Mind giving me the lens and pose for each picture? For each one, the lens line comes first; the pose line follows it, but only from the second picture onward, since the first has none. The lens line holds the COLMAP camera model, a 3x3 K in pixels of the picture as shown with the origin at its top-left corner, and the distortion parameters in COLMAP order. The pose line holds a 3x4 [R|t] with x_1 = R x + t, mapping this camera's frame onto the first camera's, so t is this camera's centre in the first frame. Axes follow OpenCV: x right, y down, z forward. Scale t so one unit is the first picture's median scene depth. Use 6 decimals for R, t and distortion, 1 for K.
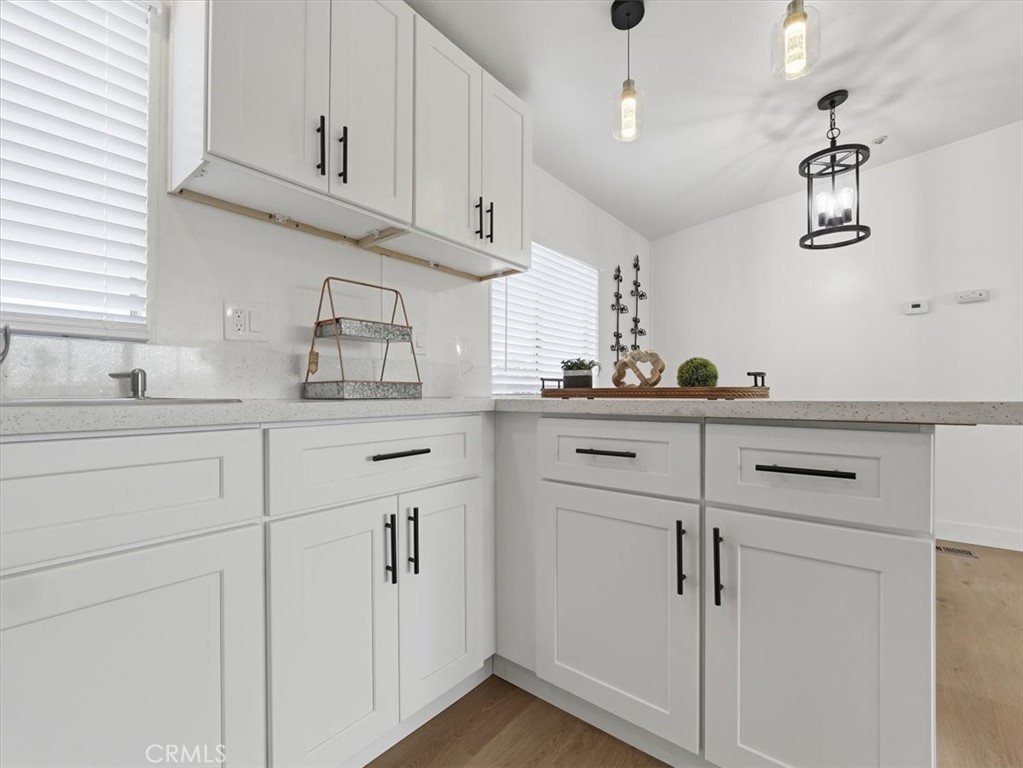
lens RADIAL K [[444.6, 0, 511.6], [0, 444.6, 386.5], [0, 0, 1]] dist [-0.007810, -0.000143]
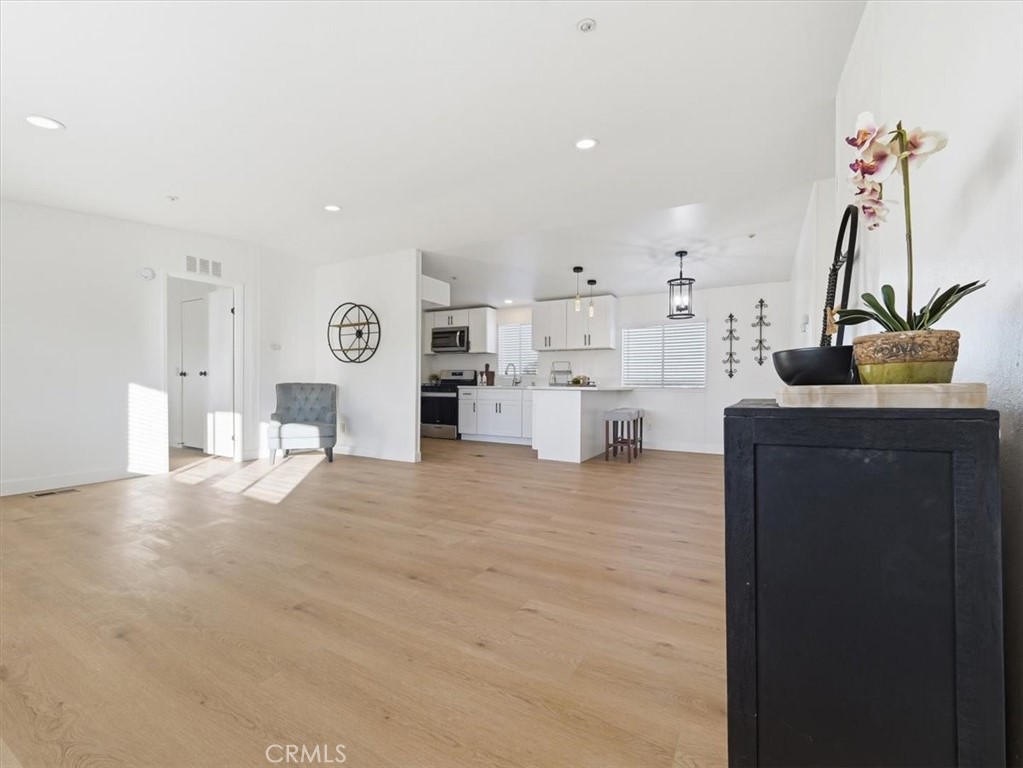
lens RADIAL K [[433.5, 0, 506.9], [0, 433.5, 387.4], [0, 0, 1]] dist [-0.008123, -0.000473]
pose [[0.169562, 0.005860, -0.985502, 3.712802], [0.002810, 0.999975, 0.006429, 0.004717], [0.985516, -0.003860, 0.169541, -0.313496]]
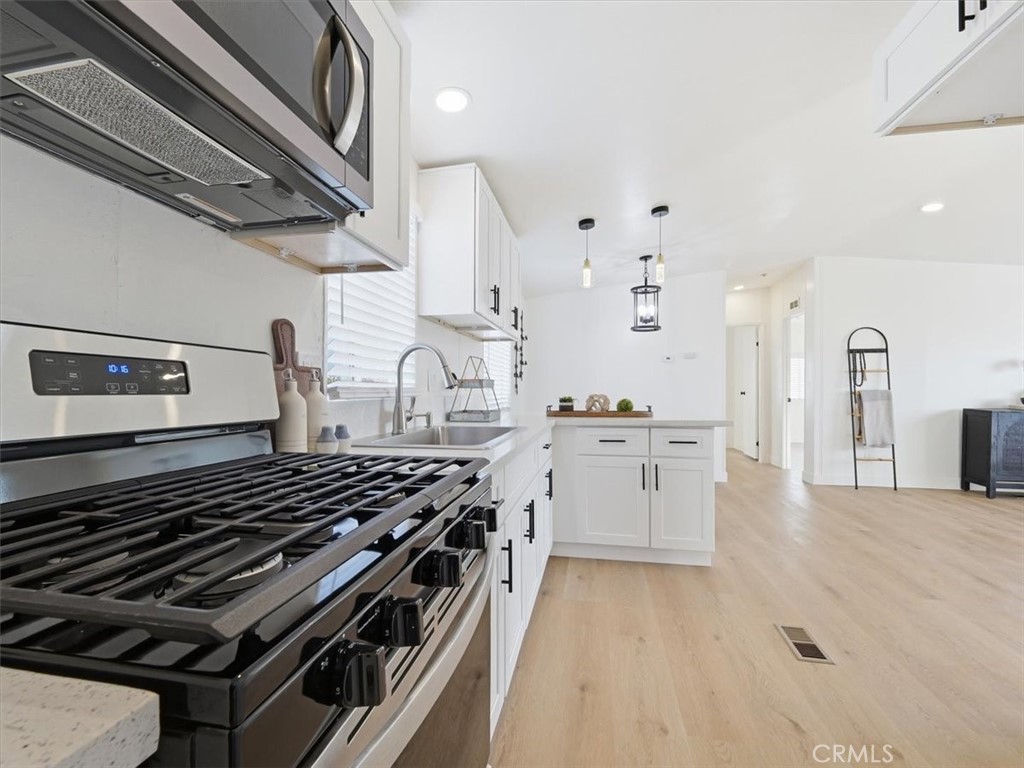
lens RADIAL K [[436.9, 0, 512.7], [0, 436.9, 385.9], [0, 0, 1]] dist [-0.004109, -0.000159]
pose [[0.885846, 0.003131, 0.463969, -0.954338], [-0.003464, 0.999994, -0.000134, -0.106054], [-0.463967, -0.001488, 0.885851, -0.614037]]
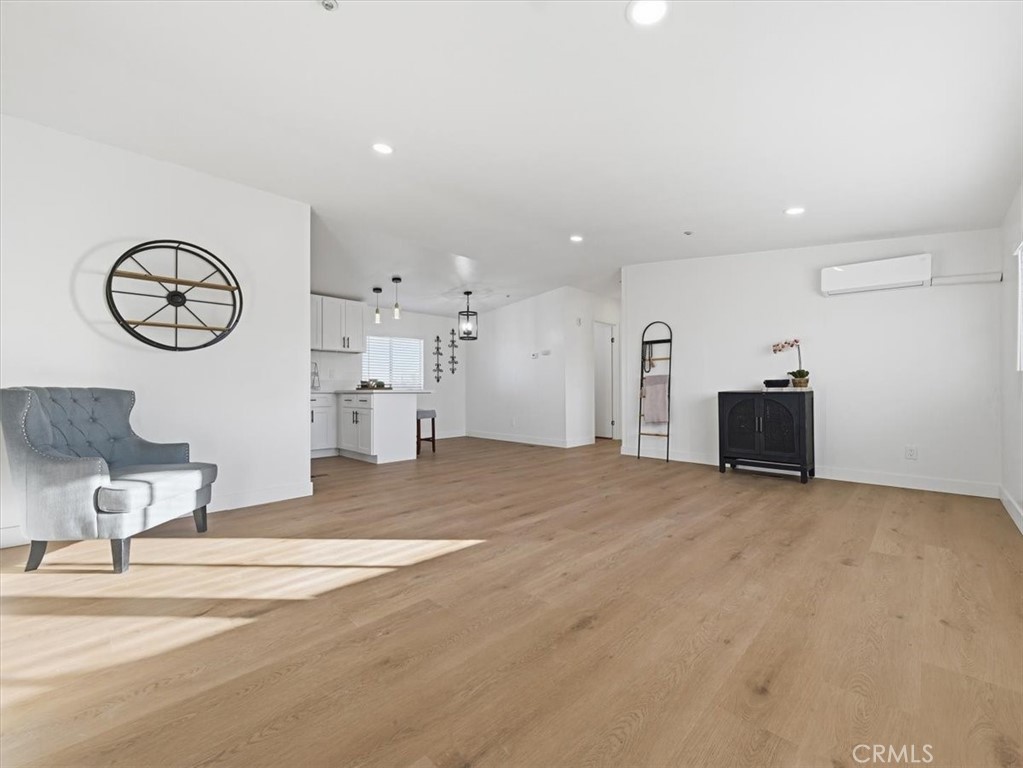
lens RADIAL K [[426.9, 0, 511.2], [0, 426.9, 382.2], [0, 0, 1]] dist [-0.005295, -0.000458]
pose [[0.995962, -0.004294, -0.089668, 1.764113], [0.003759, 0.999974, -0.006129, -0.016162], [0.089692, 0.005767, 0.995953, -2.618992]]
